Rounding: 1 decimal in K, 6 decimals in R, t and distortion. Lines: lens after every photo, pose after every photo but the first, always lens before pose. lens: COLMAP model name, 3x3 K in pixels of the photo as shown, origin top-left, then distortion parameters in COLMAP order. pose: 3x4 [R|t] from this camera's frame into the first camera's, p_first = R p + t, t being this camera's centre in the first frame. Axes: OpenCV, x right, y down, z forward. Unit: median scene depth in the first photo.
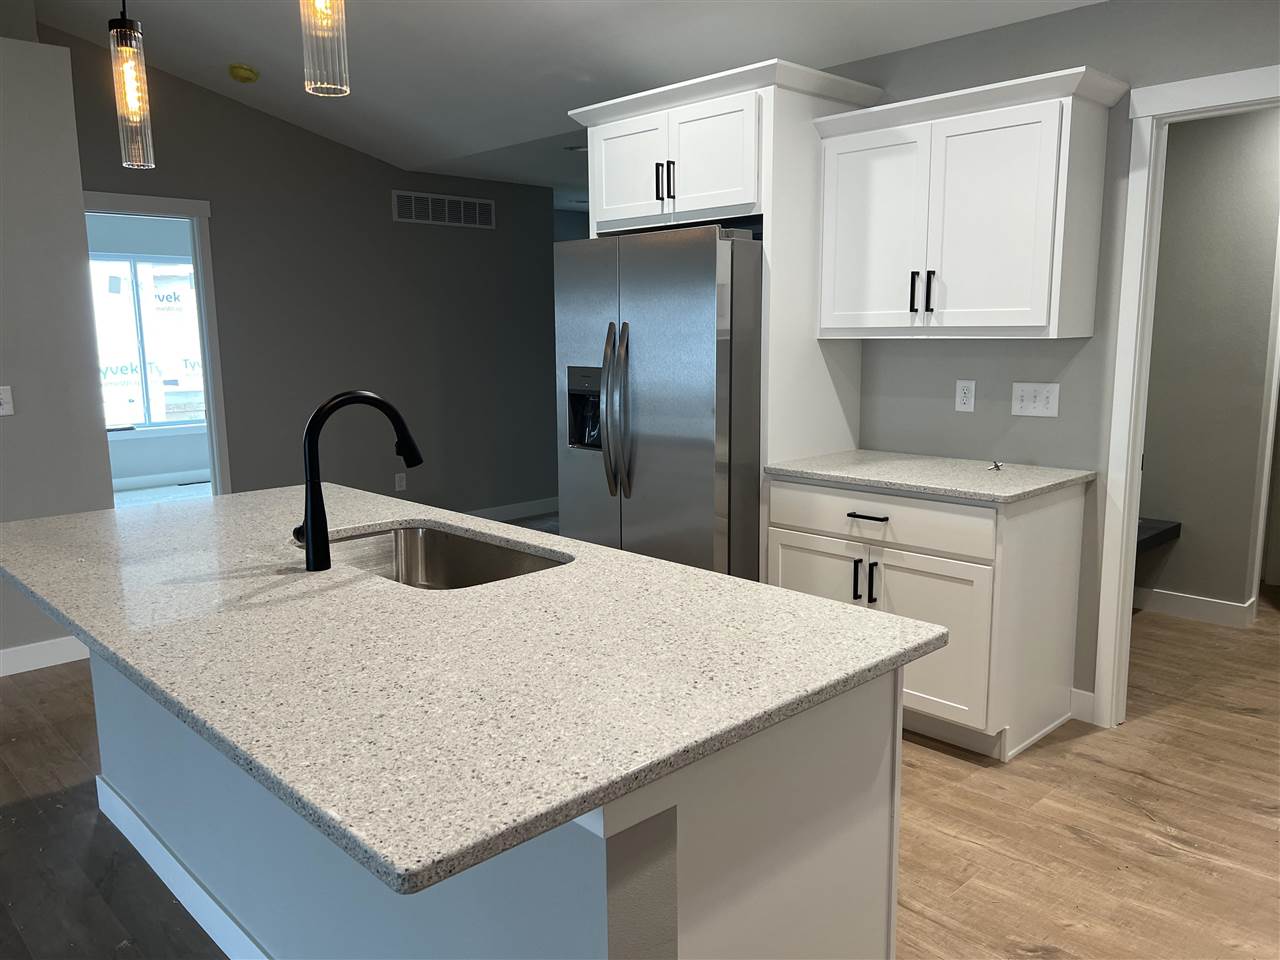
lens RADIAL K [[964.4, 0, 640.0], [0, 964.4, 480.0], [0, 0, 1]] dist [0.095037, -0.112542]
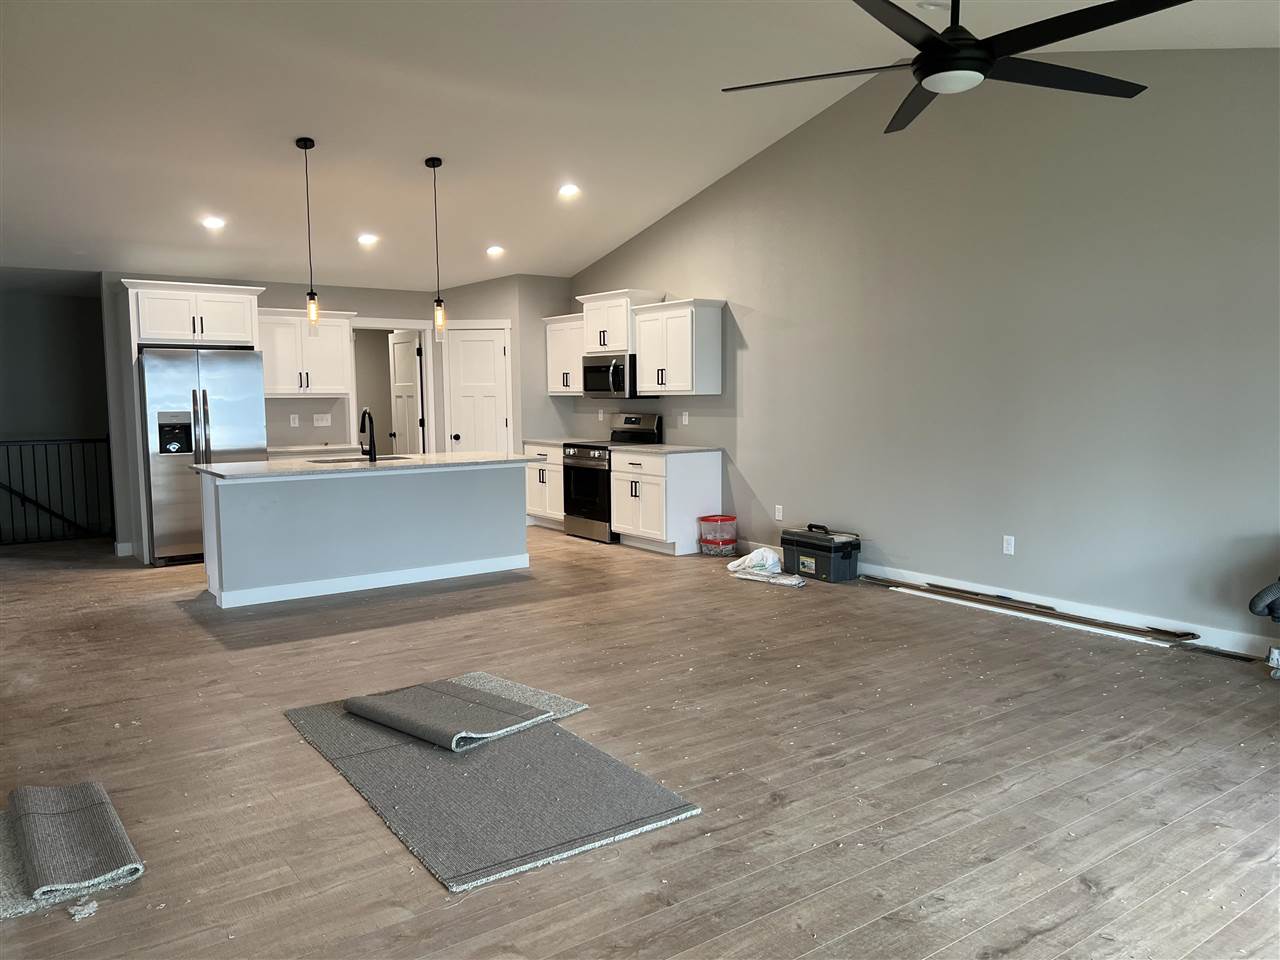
lens RADIAL K [[964.4, 0, 640.0], [0, 964.4, 480.0], [0, 0, 1]] dist [0.095037, -0.112542]
pose [[0.131186, -0.081563, 0.987997, -2.118631], [0.160020, 0.985283, 0.060091, 0.059046], [-0.978358, 0.150216, 0.142307, -0.223372]]
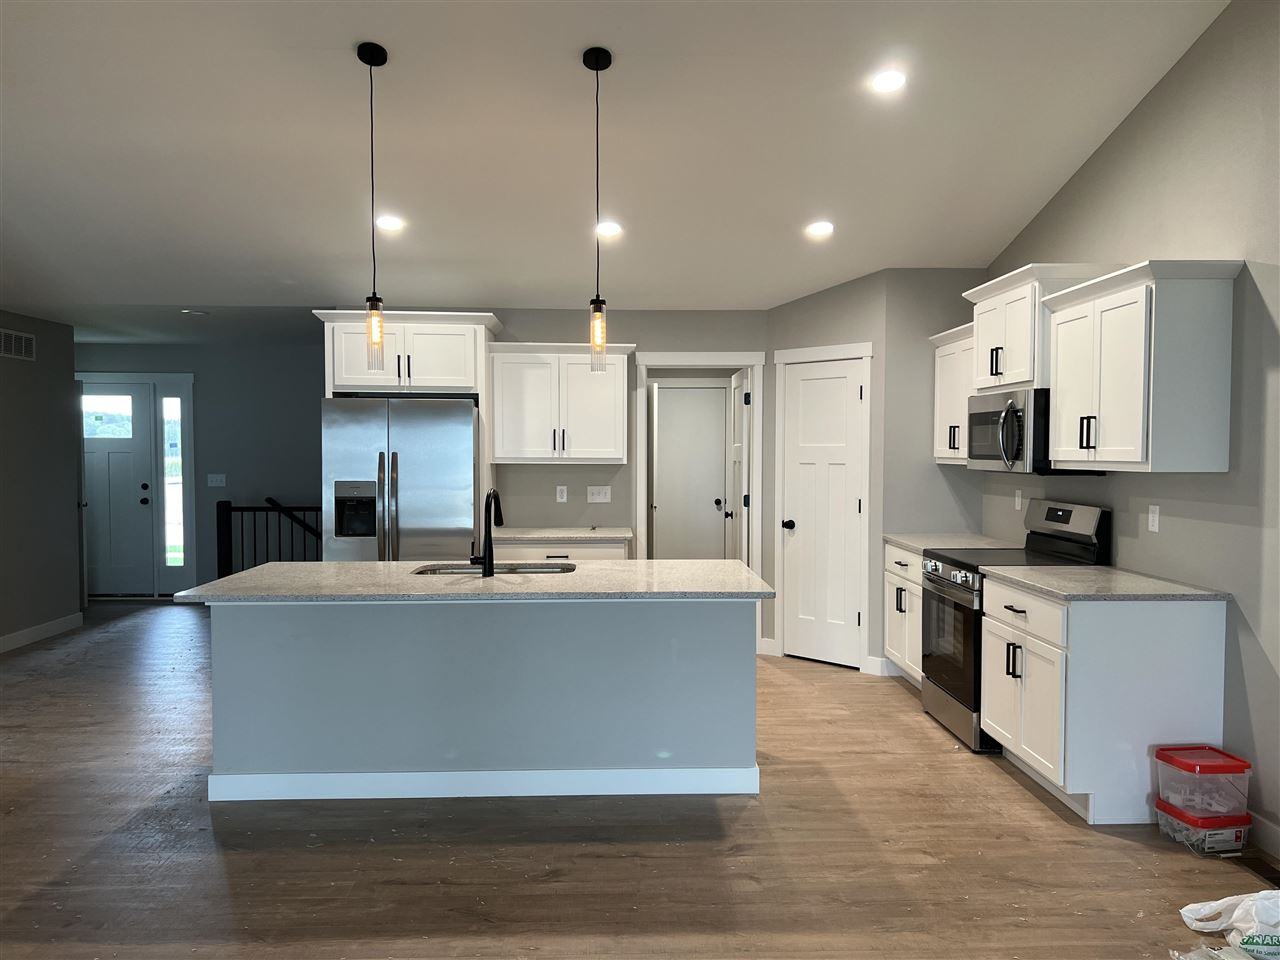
lens RADIAL K [[964.4, 0, 640.0], [0, 964.4, 480.0], [0, 0, 1]] dist [0.095037, -0.112542]
pose [[0.668640, -0.011974, 0.743490, -0.963319], [0.106656, 0.991076, -0.079957, 0.052241], [-0.735898, 0.132760, 0.663950, -0.350008]]
